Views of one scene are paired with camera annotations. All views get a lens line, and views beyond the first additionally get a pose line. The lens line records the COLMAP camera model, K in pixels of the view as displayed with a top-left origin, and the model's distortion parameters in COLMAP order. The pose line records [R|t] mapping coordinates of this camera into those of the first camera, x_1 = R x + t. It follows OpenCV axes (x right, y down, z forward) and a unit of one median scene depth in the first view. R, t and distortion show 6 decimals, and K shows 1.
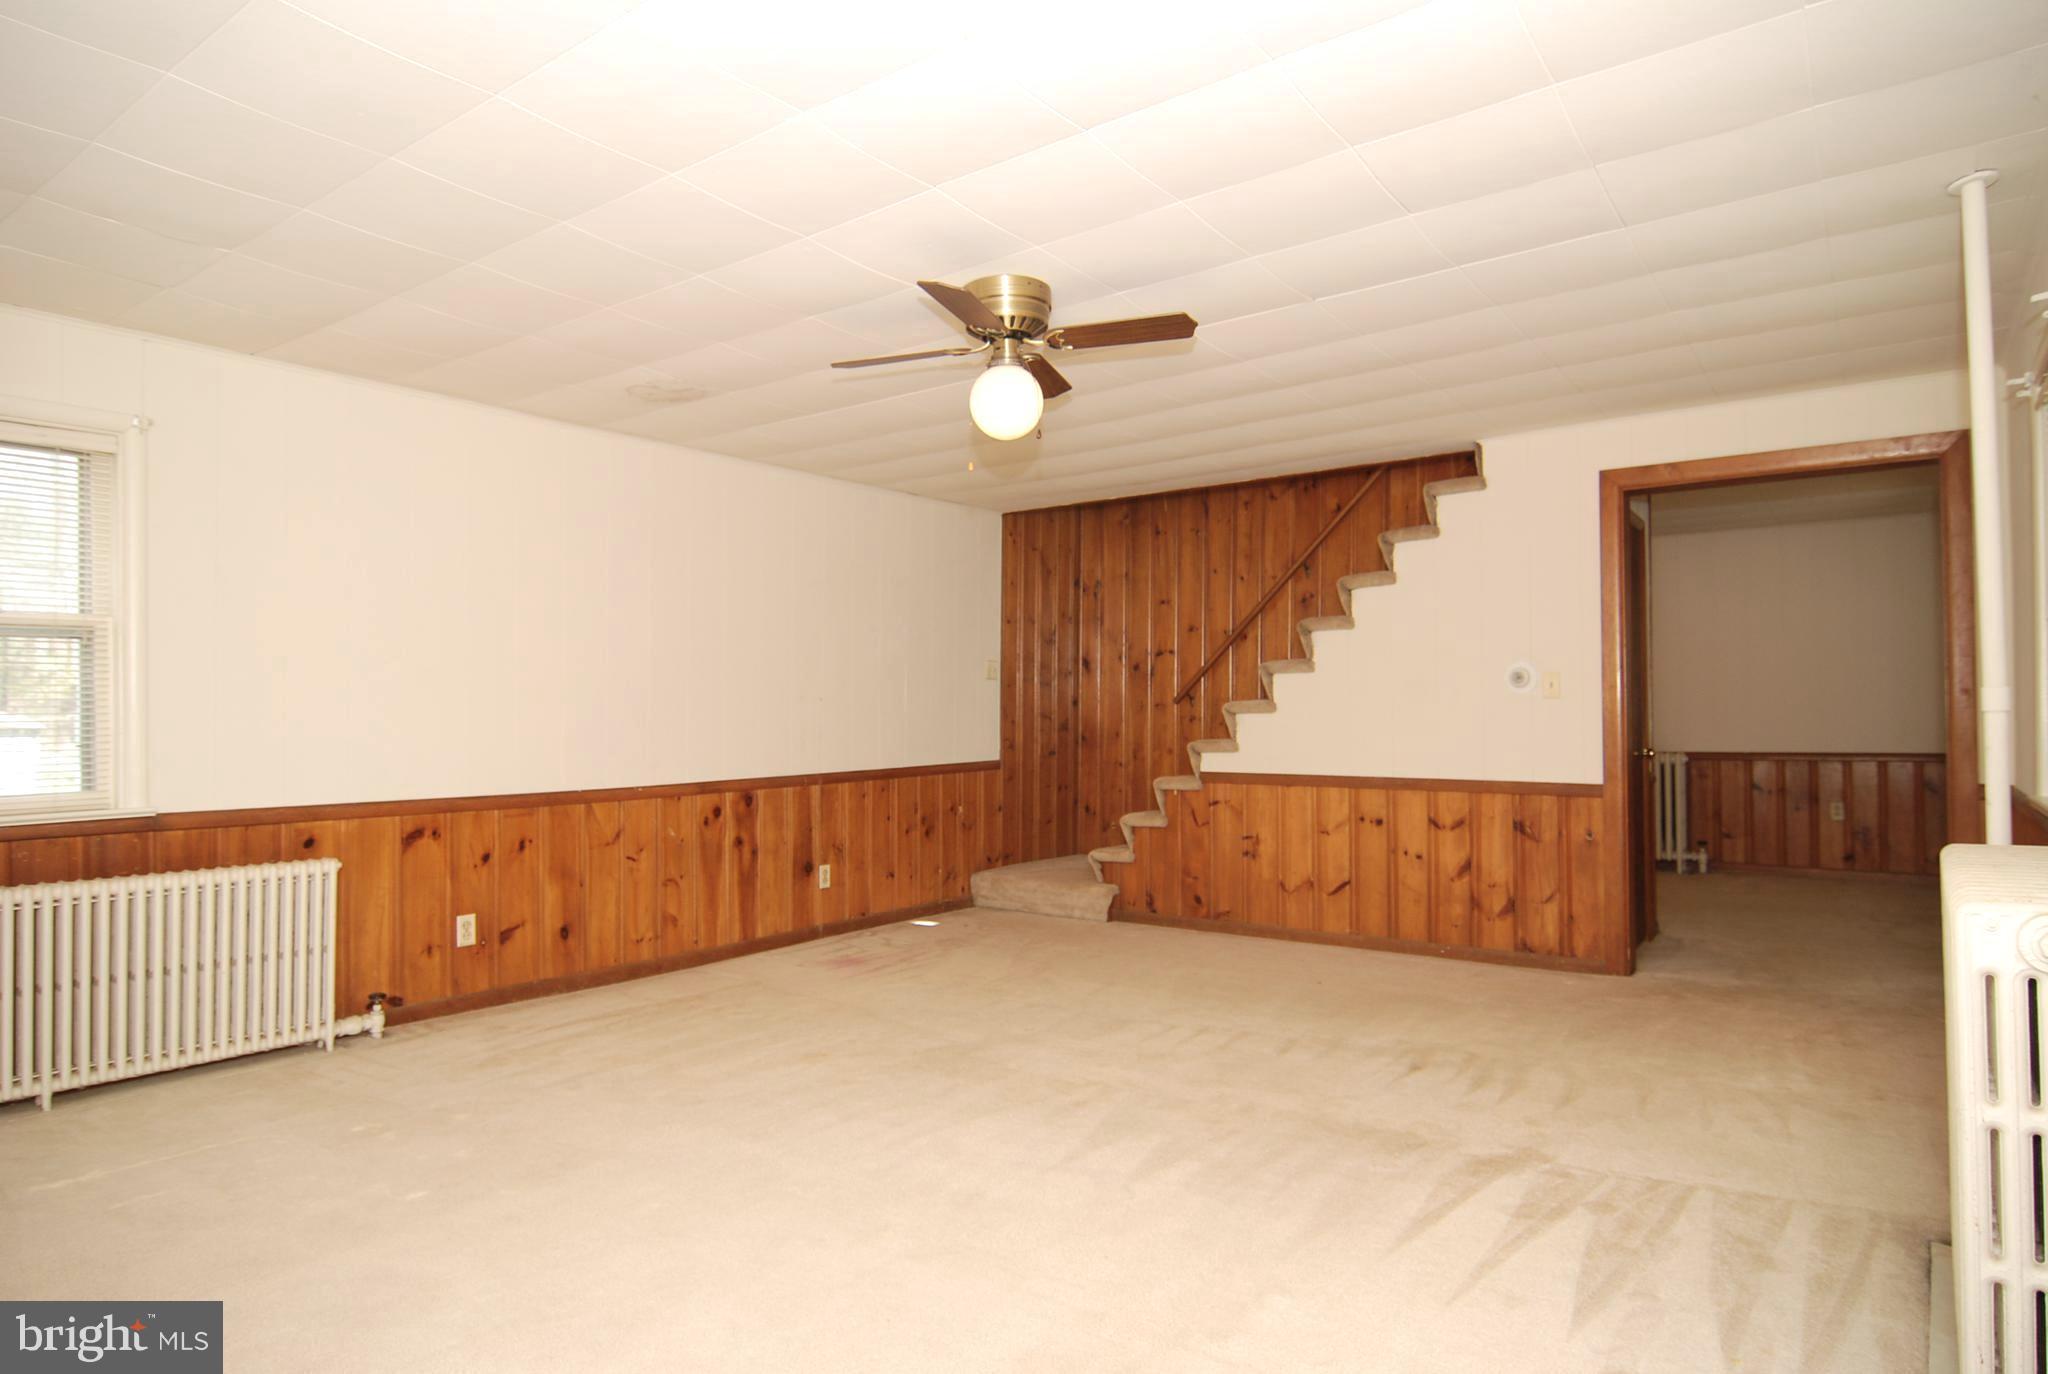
lens RADIAL K [[1159.9, 0, 1025.2], [0, 1159.9, 690.0], [0, 0, 1]] dist [-0.014436, -0.003532]
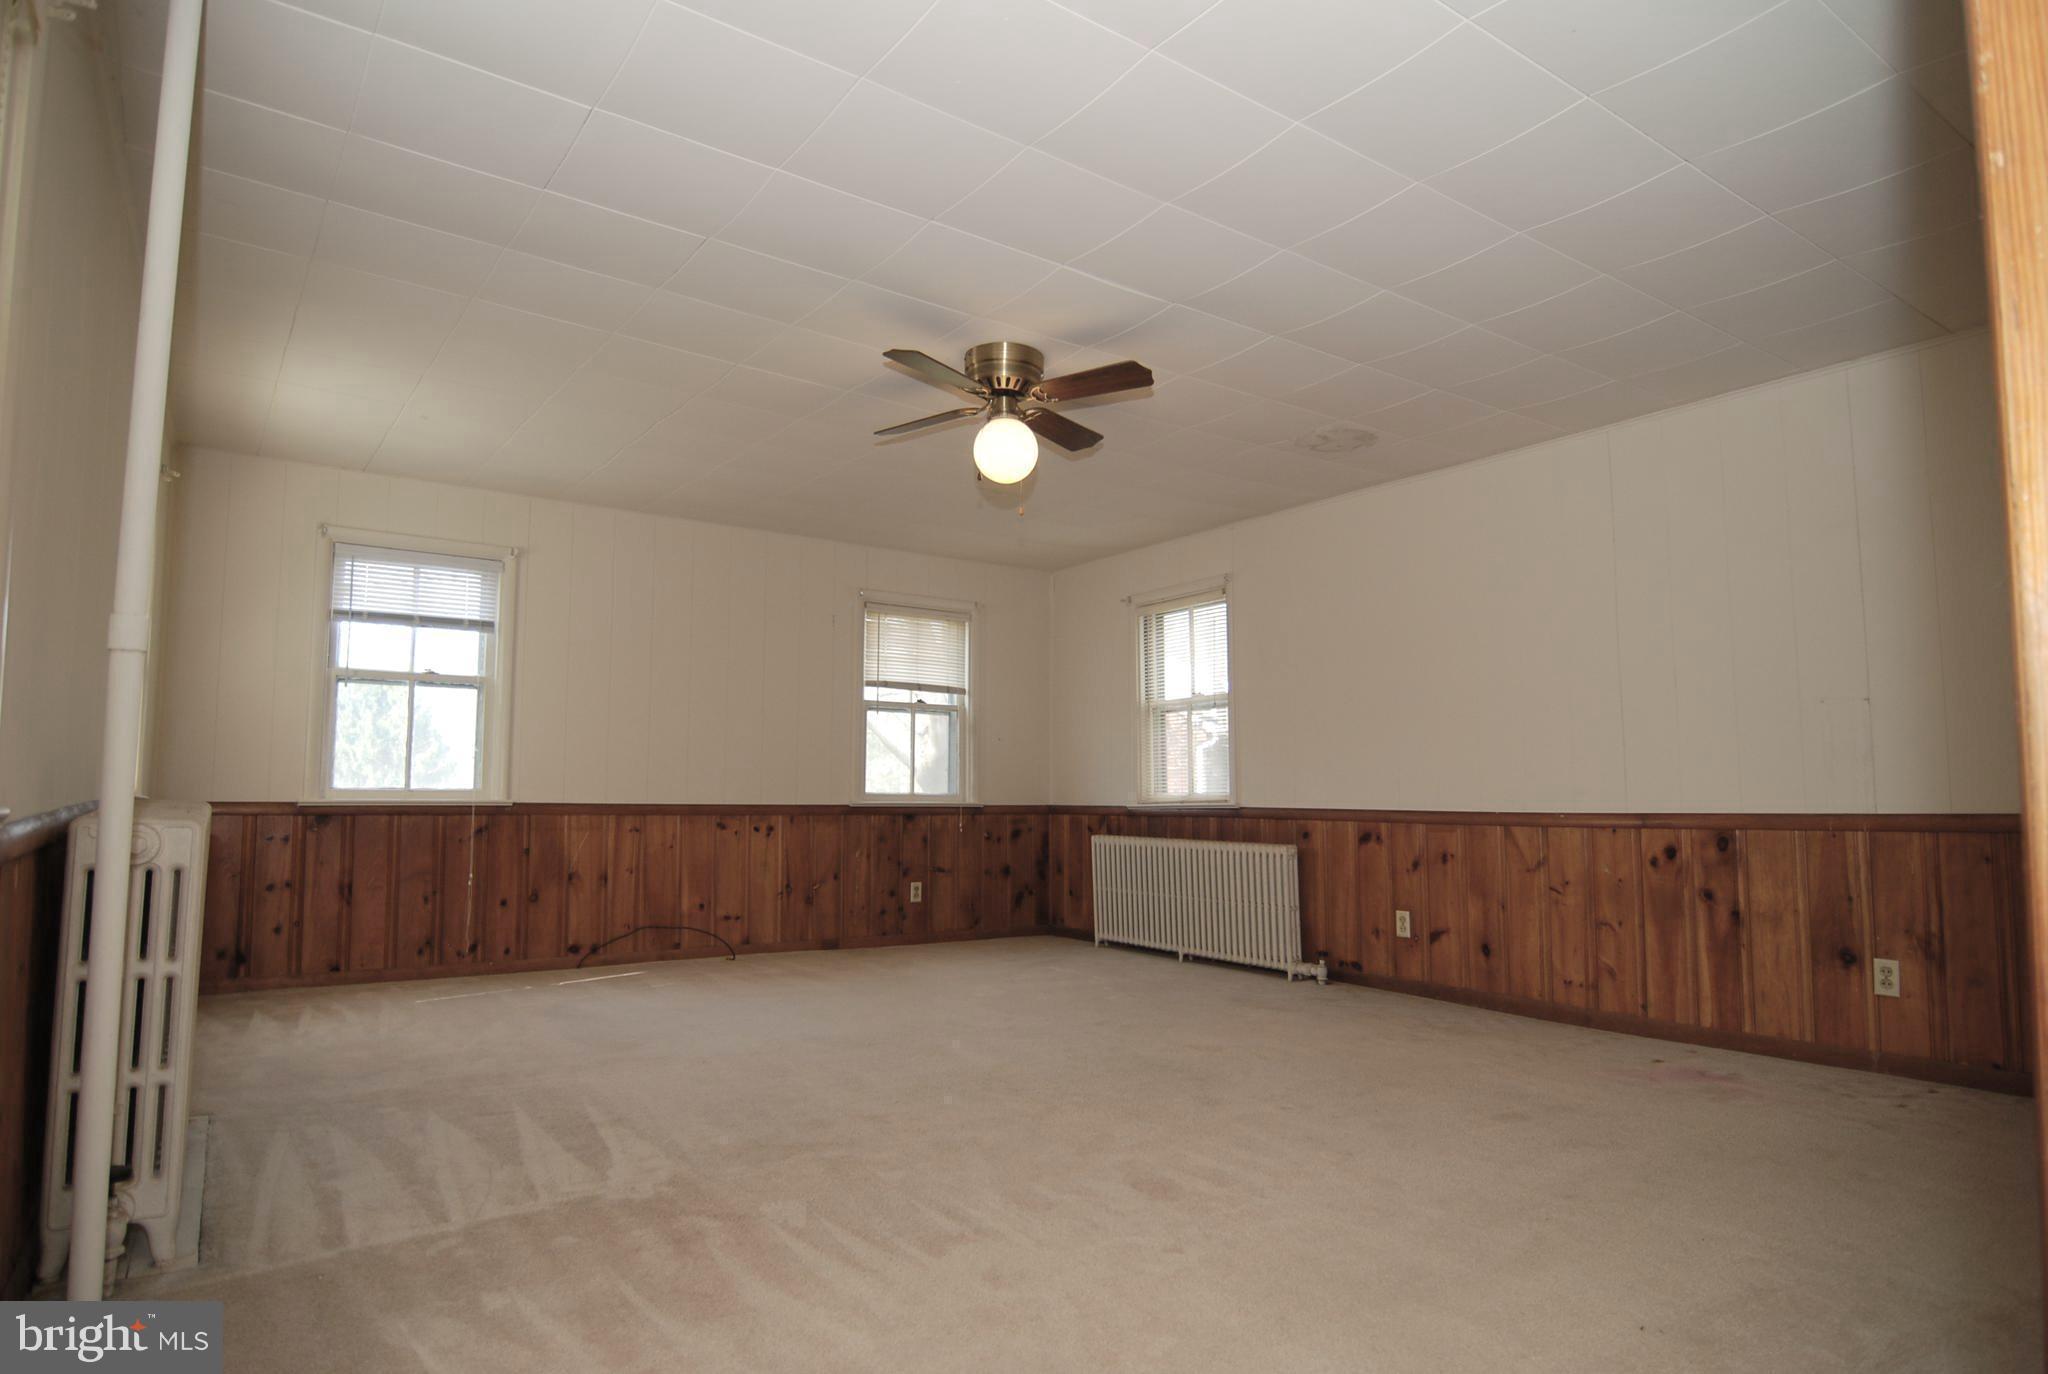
lens RADIAL K [[1159.9, 0, 1025.7], [0, 1159.9, 679.2], [0, 0, 1]] dist [-0.014436, -0.003532]
pose [[-0.283126, -0.088939, -0.954950, 0.742695], [0.016433, 0.995095, -0.097550, 0.064777], [0.958942, -0.043311, -0.280276, 0.926529]]
